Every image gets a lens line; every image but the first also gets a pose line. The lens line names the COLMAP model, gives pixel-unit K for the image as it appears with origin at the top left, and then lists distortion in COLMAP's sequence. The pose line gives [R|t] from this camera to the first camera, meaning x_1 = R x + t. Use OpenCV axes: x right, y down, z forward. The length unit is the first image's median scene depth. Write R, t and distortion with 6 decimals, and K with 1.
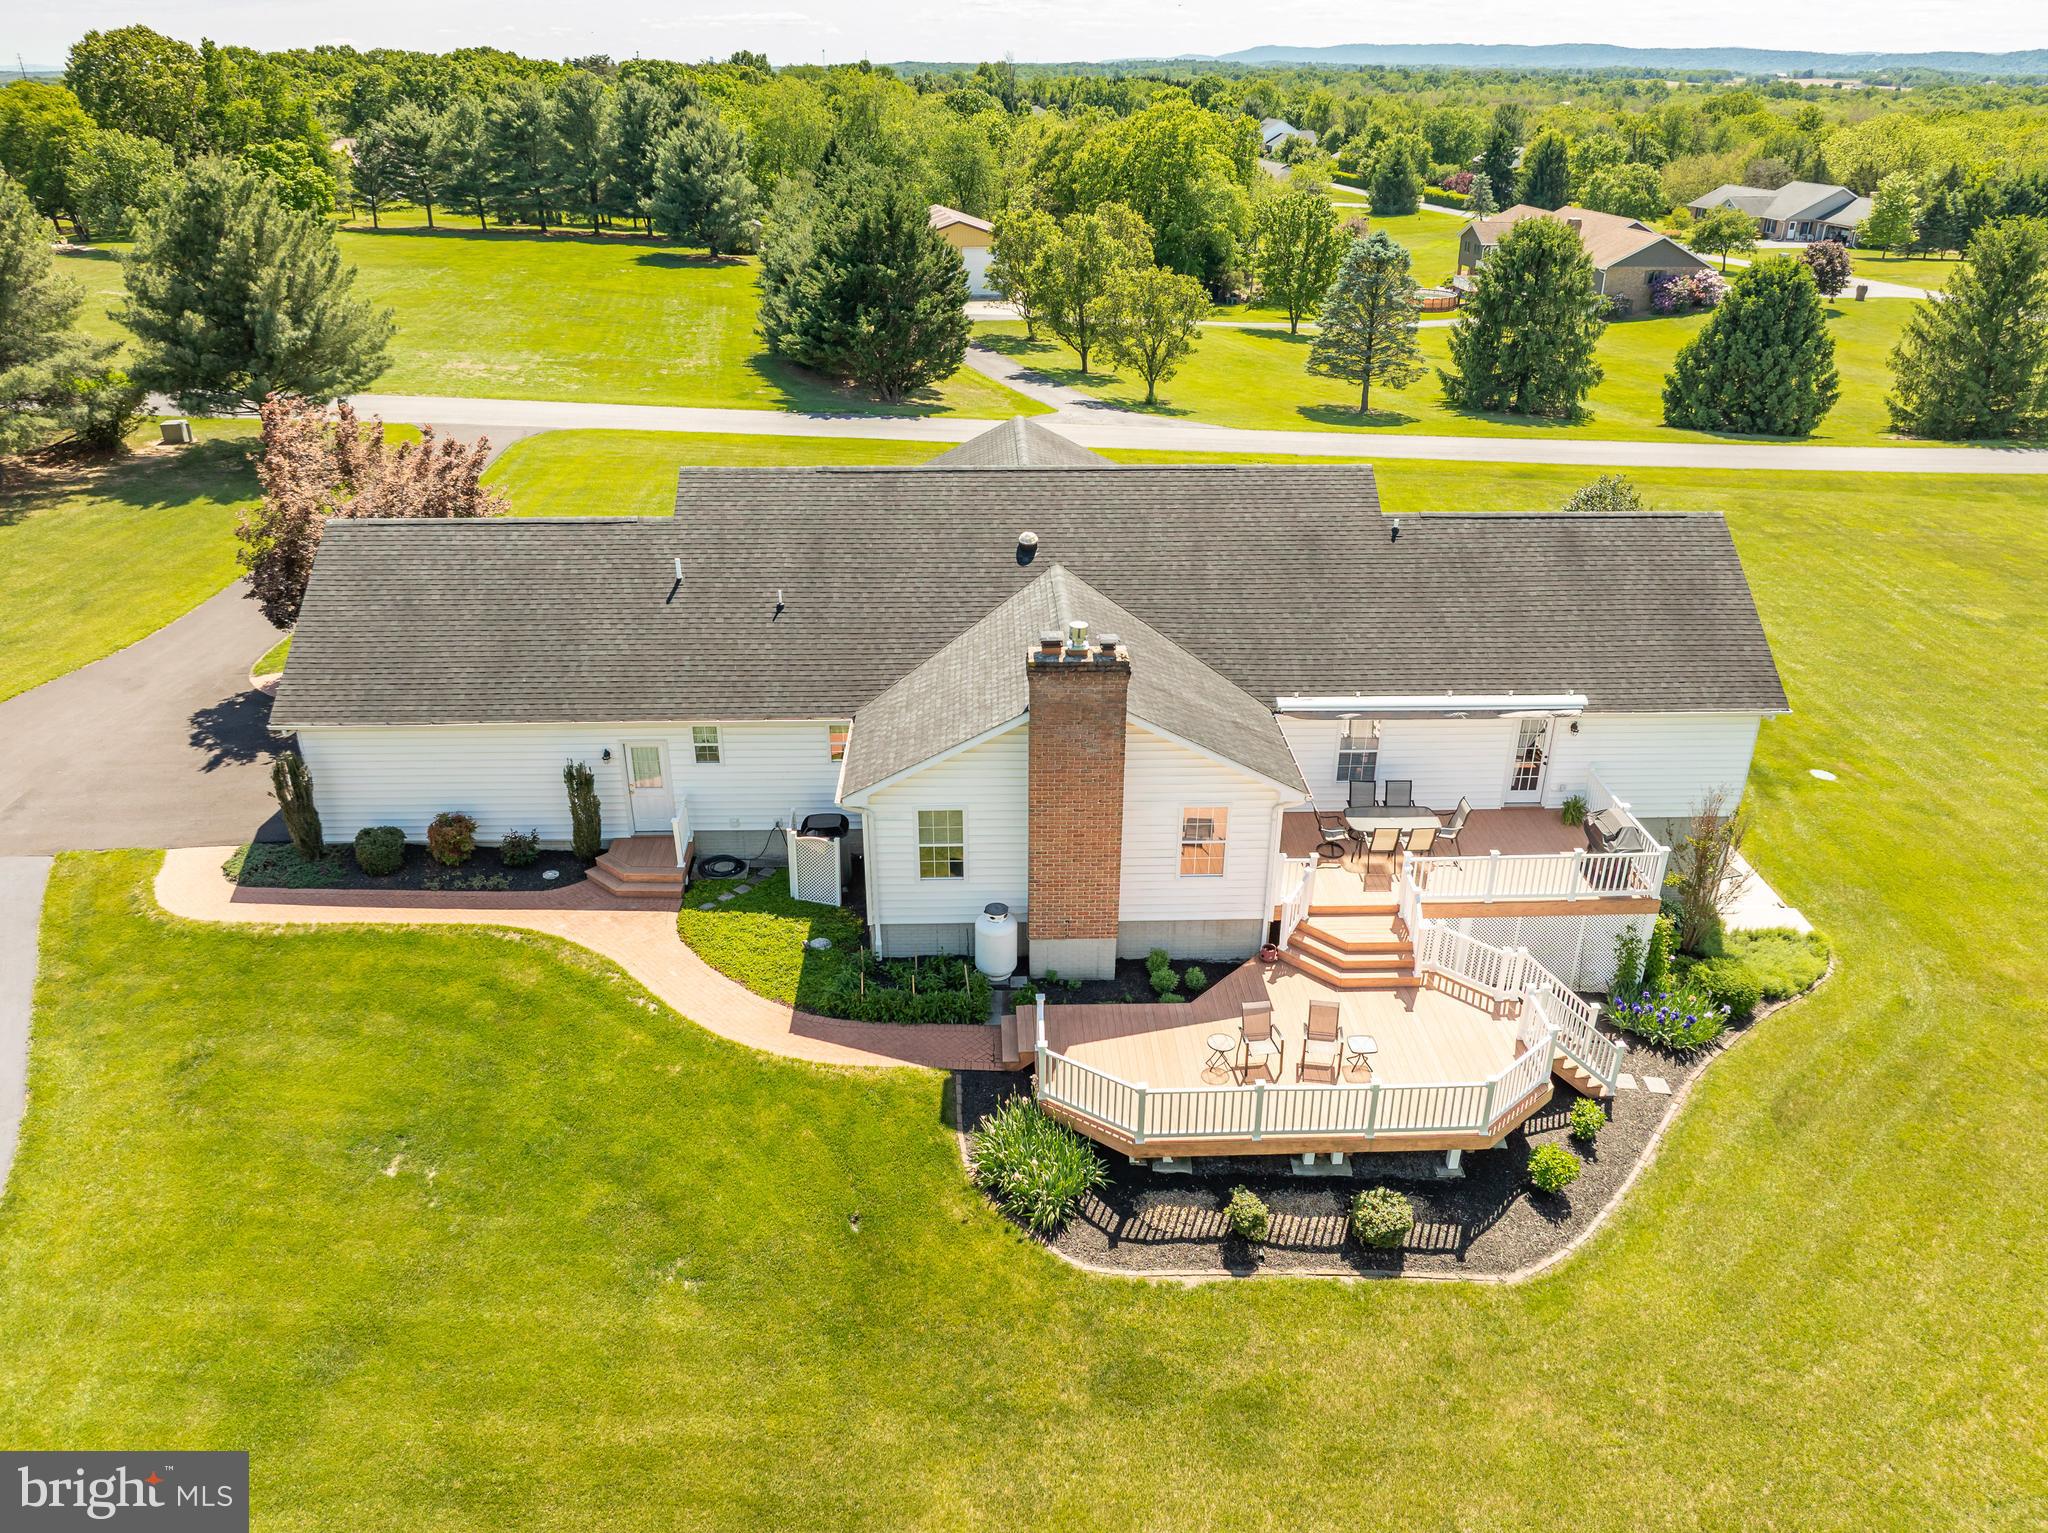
lens RADIAL K [[1450.2, 0, 1029.5], [0, 1450.2, 761.8], [0, 0, 1]] dist [-0.035163, 0.001370]
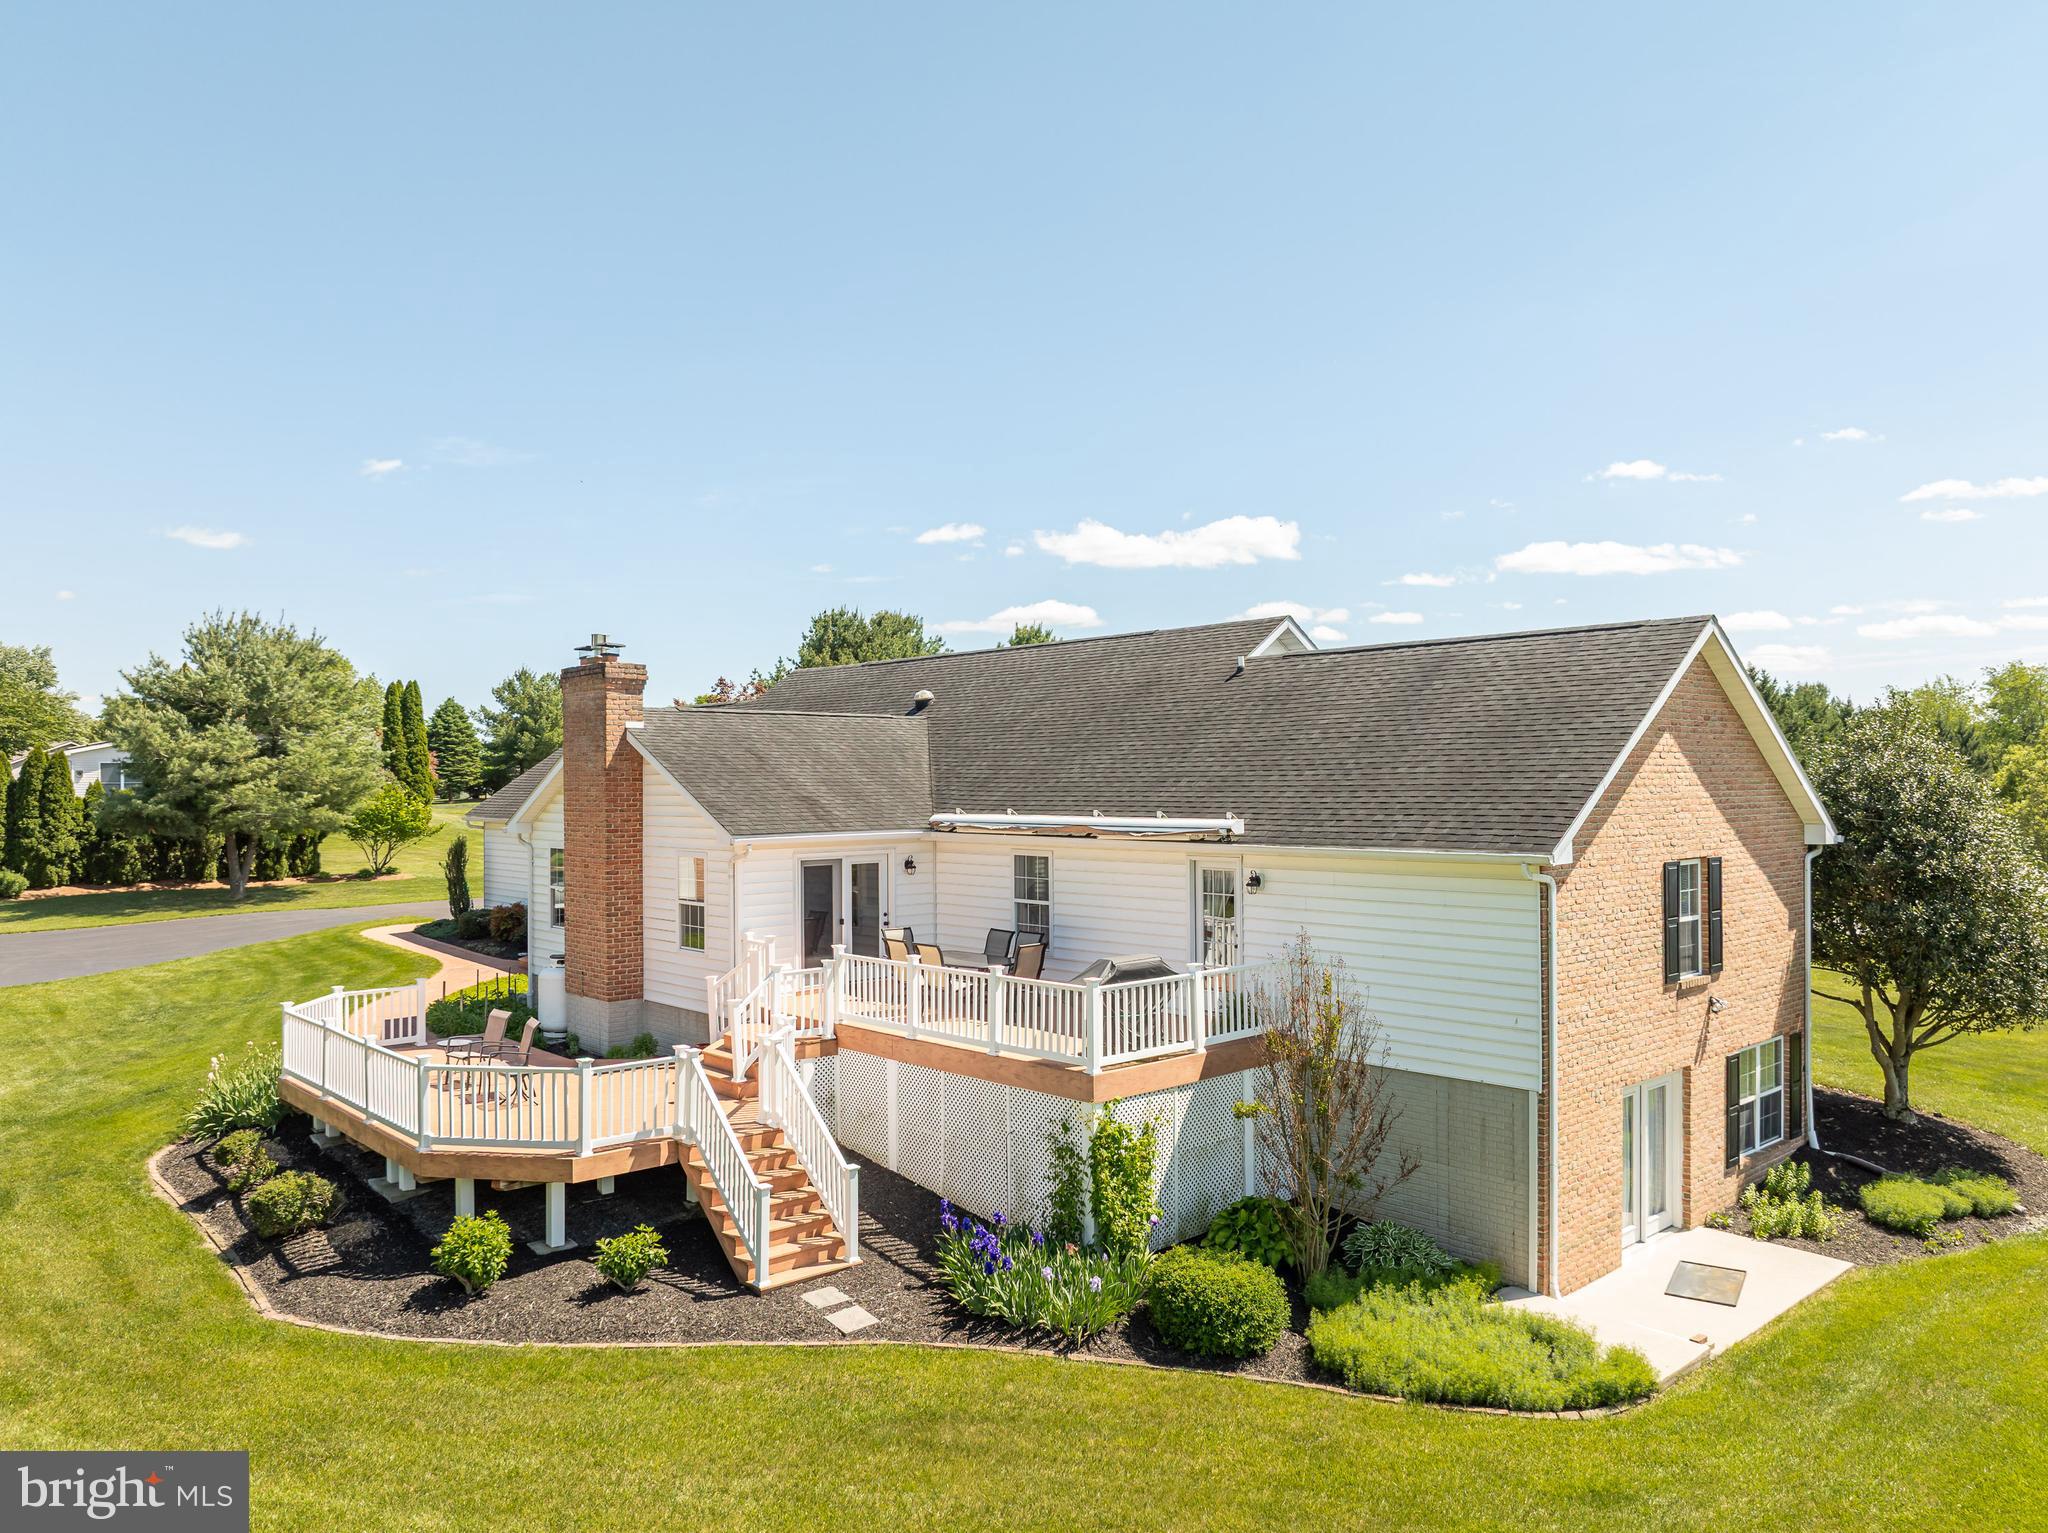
lens RADIAL K [[1450.7, 0, 1024.6], [0, 1450.7, 763.3], [0, 0, 1]] dist [-0.035652, -0.007098]
pose [[0.643672, -0.019555, -0.765051, 0.816266], [-0.324227, 0.898558, -0.295754, 0.153700], [0.693226, 0.438419, 0.572037, 0.552582]]
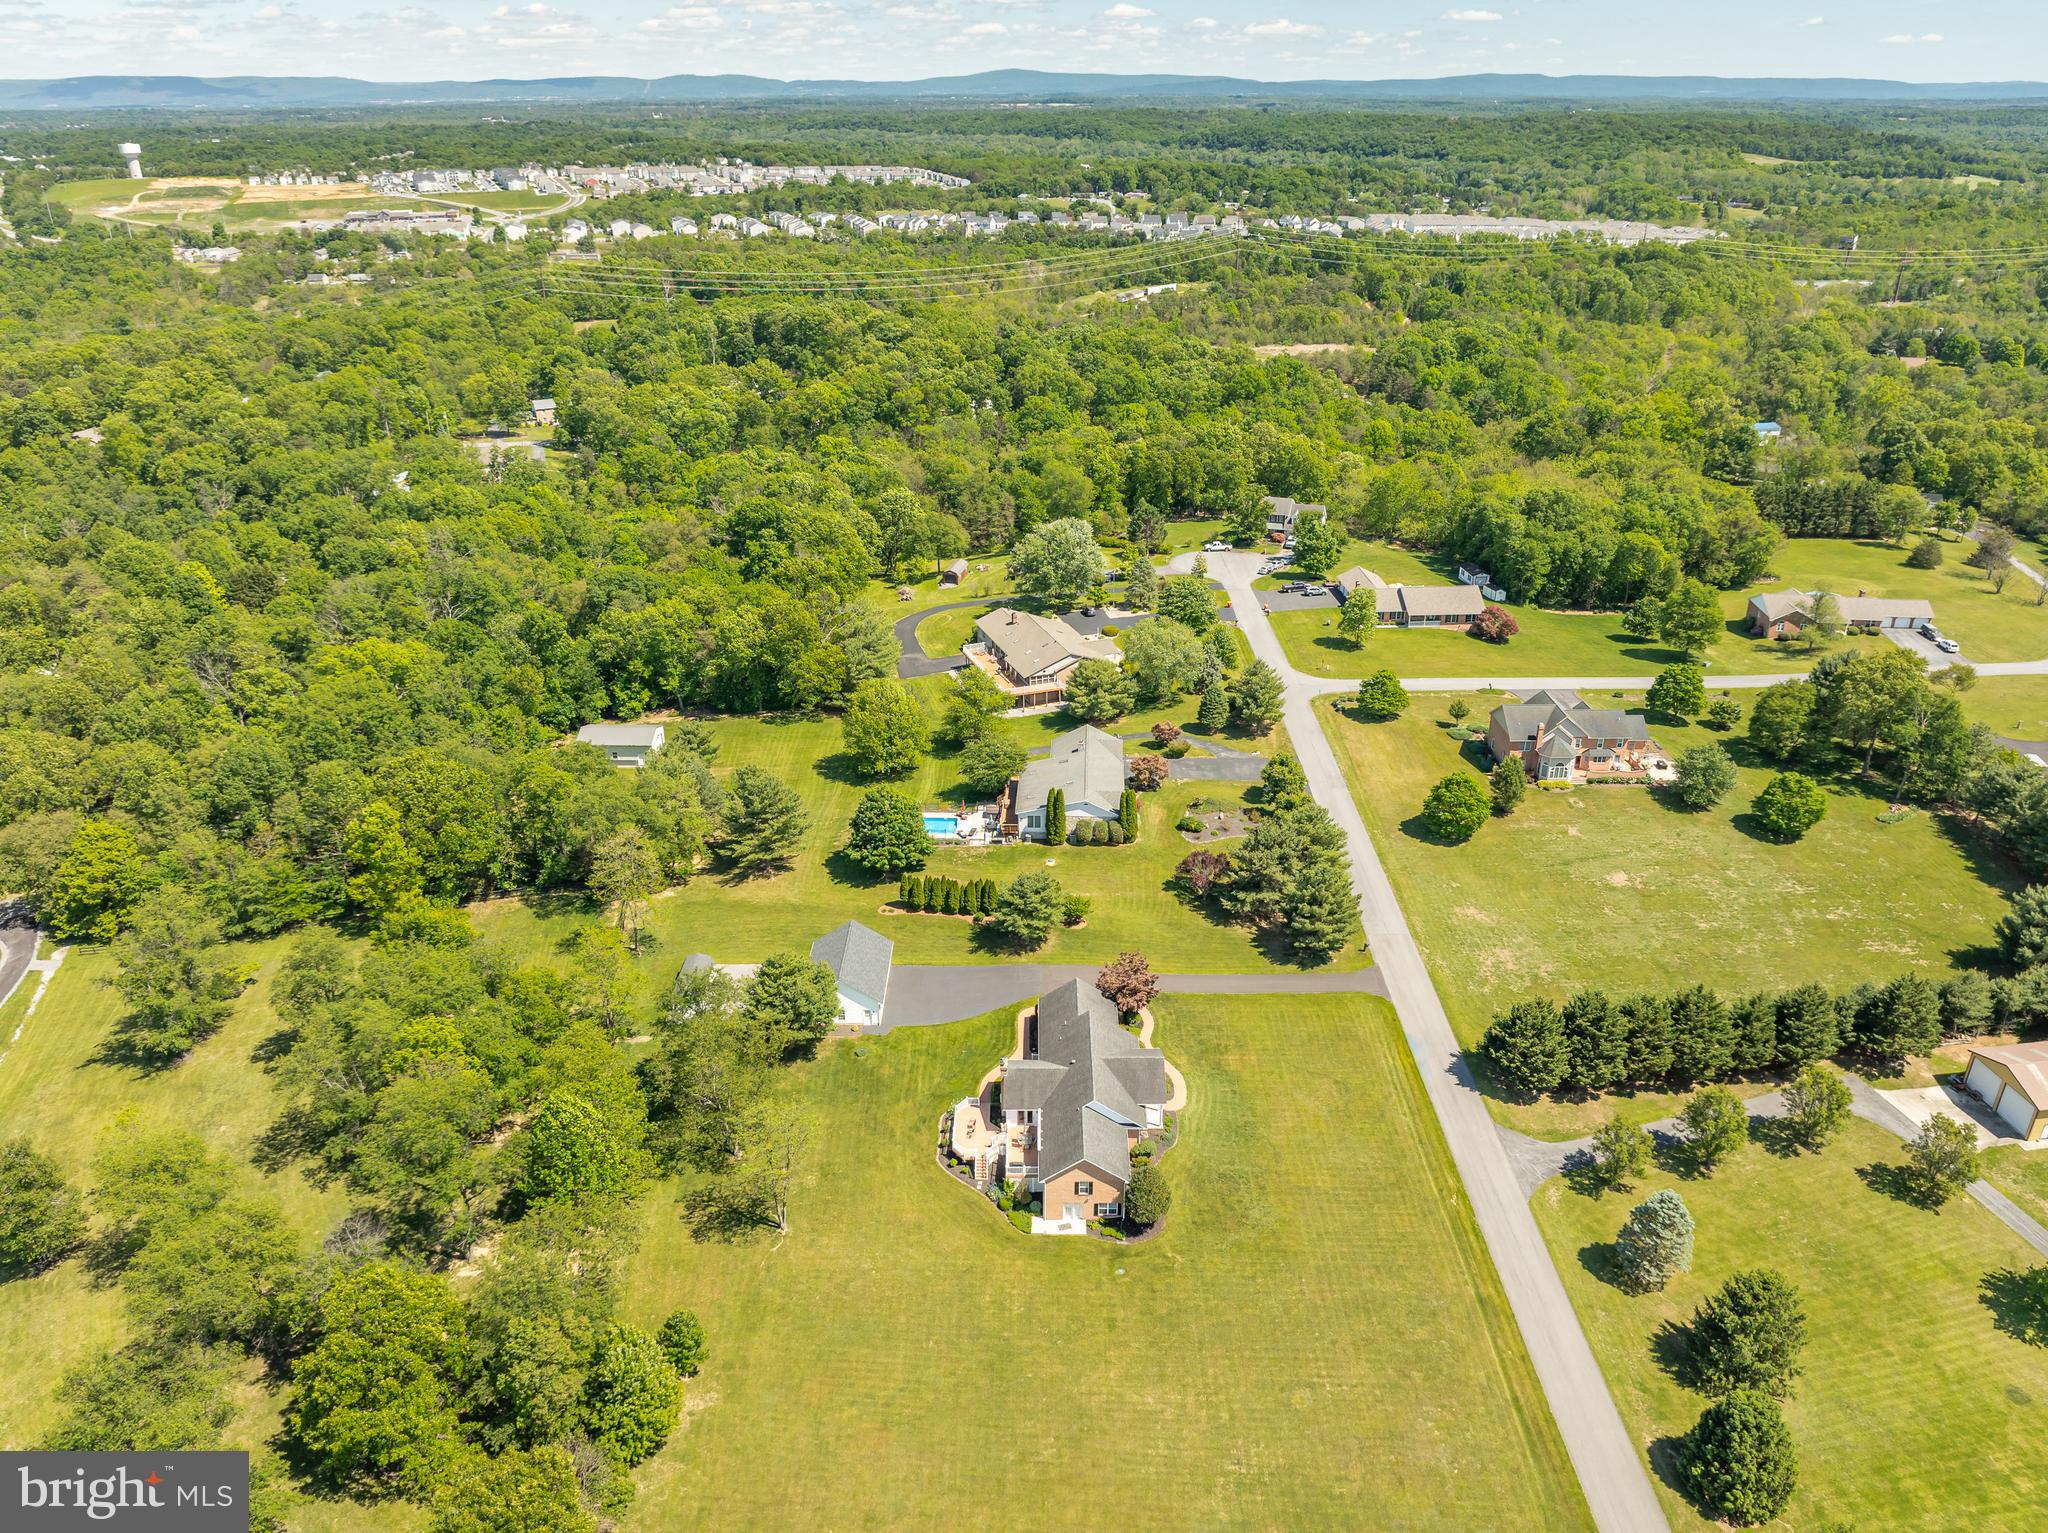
lens RADIAL K [[1450.7, 0, 1024.6], [0, 1450.7, 763.3], [0, 0, 1]] dist [-0.035652, -0.007098]
pose [[-0.044594, 0.422535, -0.905249, 4.260591], [-0.430100, 0.809750, 0.399147, -3.029166], [0.901679, 0.407147, 0.145622, -0.289912]]
